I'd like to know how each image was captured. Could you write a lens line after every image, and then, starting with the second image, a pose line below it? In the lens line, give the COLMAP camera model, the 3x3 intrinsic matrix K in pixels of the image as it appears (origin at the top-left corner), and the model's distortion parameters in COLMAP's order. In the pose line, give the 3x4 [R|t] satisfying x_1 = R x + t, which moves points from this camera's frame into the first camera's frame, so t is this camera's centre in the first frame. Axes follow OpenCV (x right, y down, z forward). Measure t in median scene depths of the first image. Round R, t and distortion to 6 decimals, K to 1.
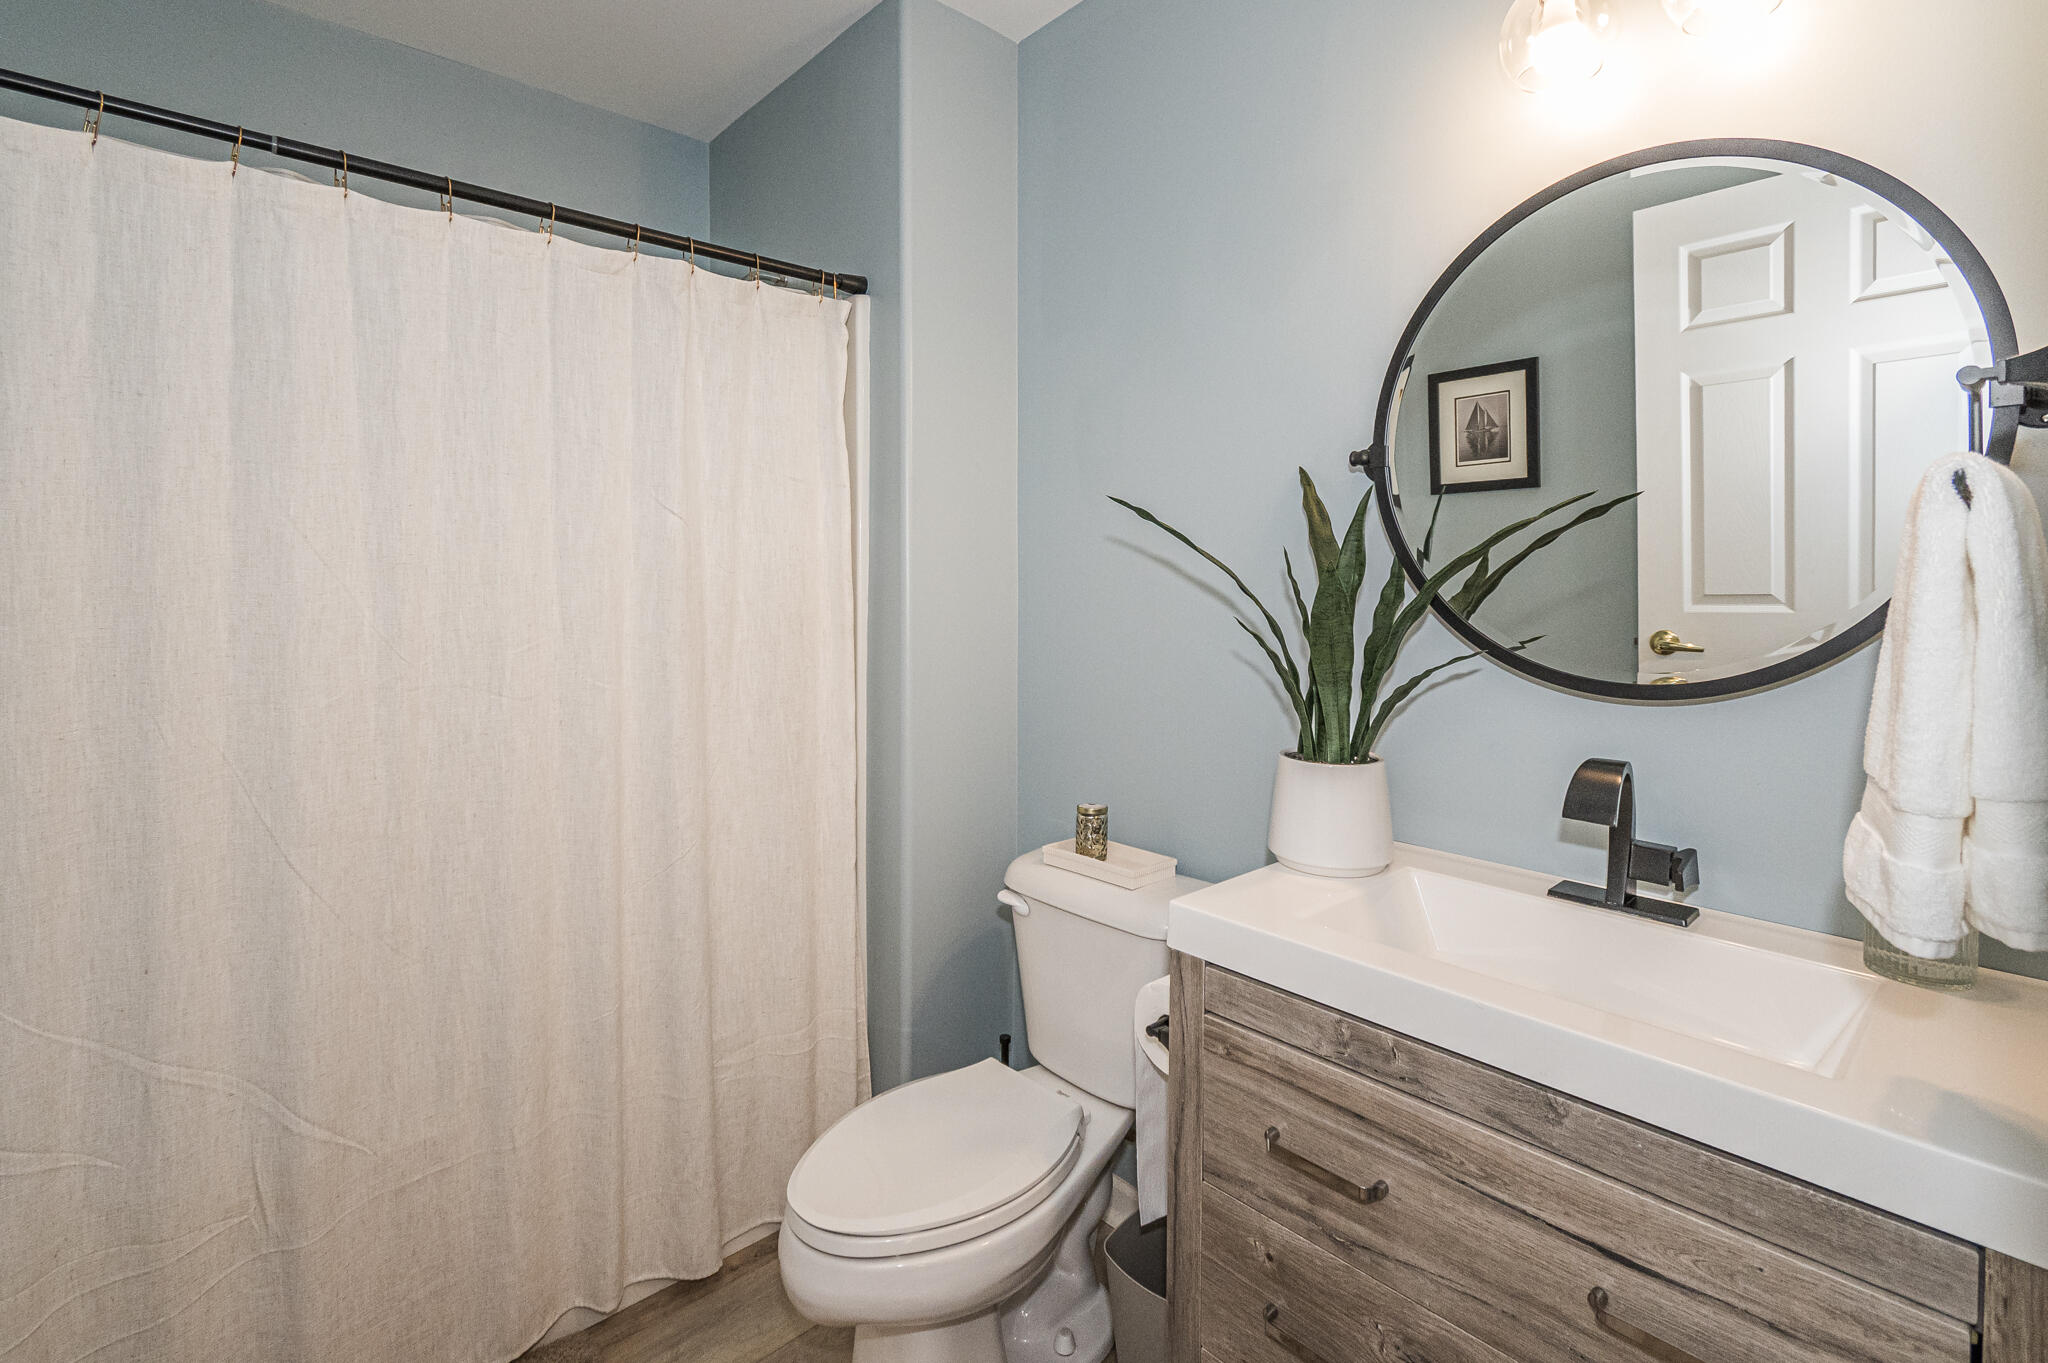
lens RADIAL K [[953.4, 0, 1017.2], [0, 953.4, 589.5], [0, 0, 1]] dist [0.010622, -0.001339]
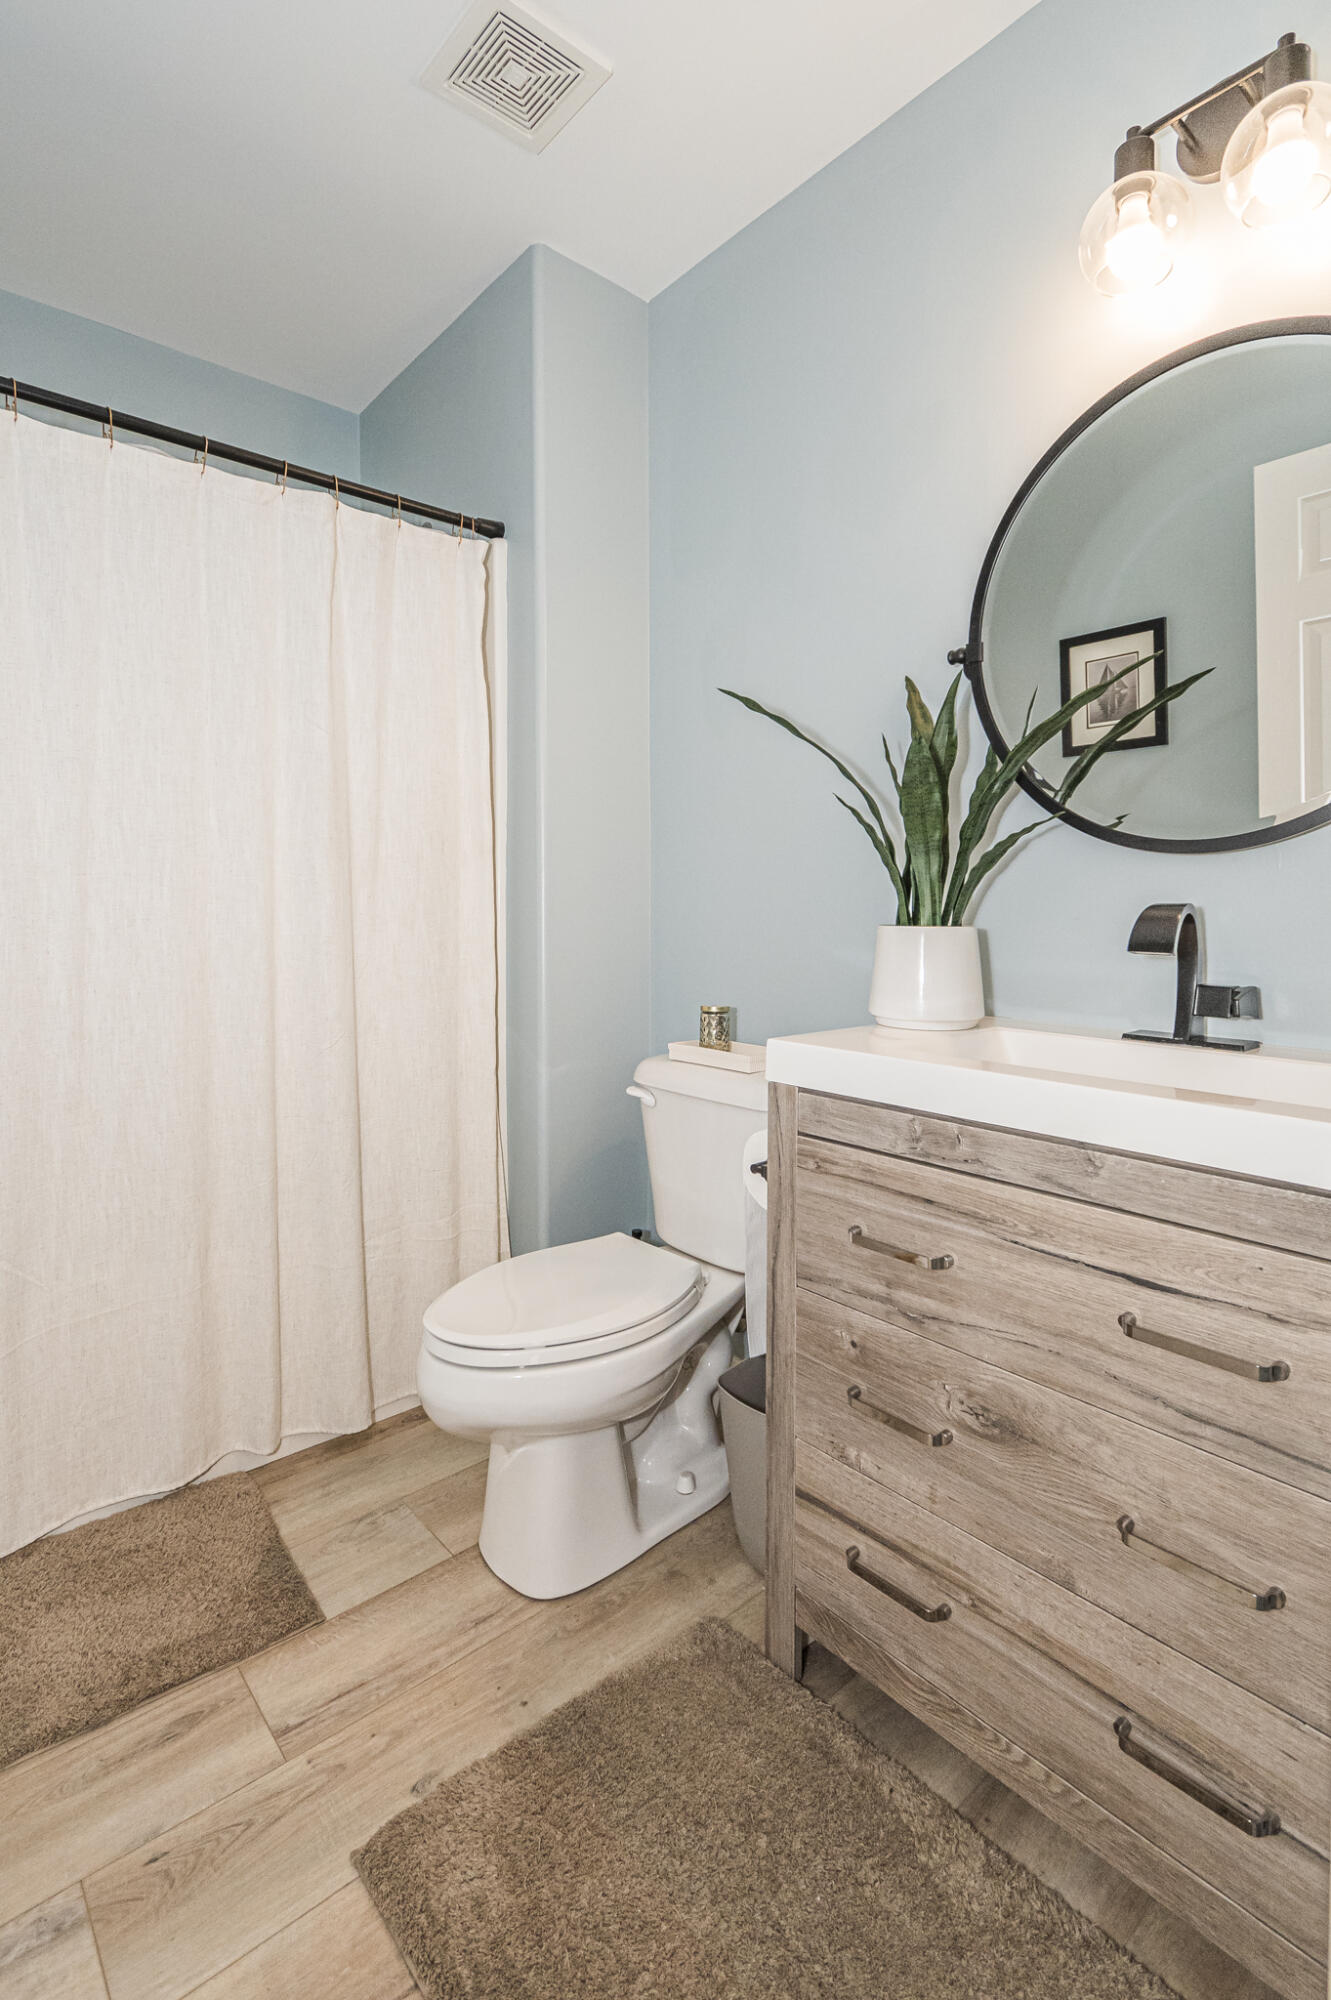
lens RADIAL K [[931.1, 0, 651.7], [0, 931.1, 888.3], [0, 0, 1]] dist [0.010622, -0.001339]
pose [[0.999701, -0.007075, -0.023404, 0.043363], [0.007155, 0.999969, 0.003328, 0.120420], [0.023380, -0.003495, 0.999721, -0.049774]]
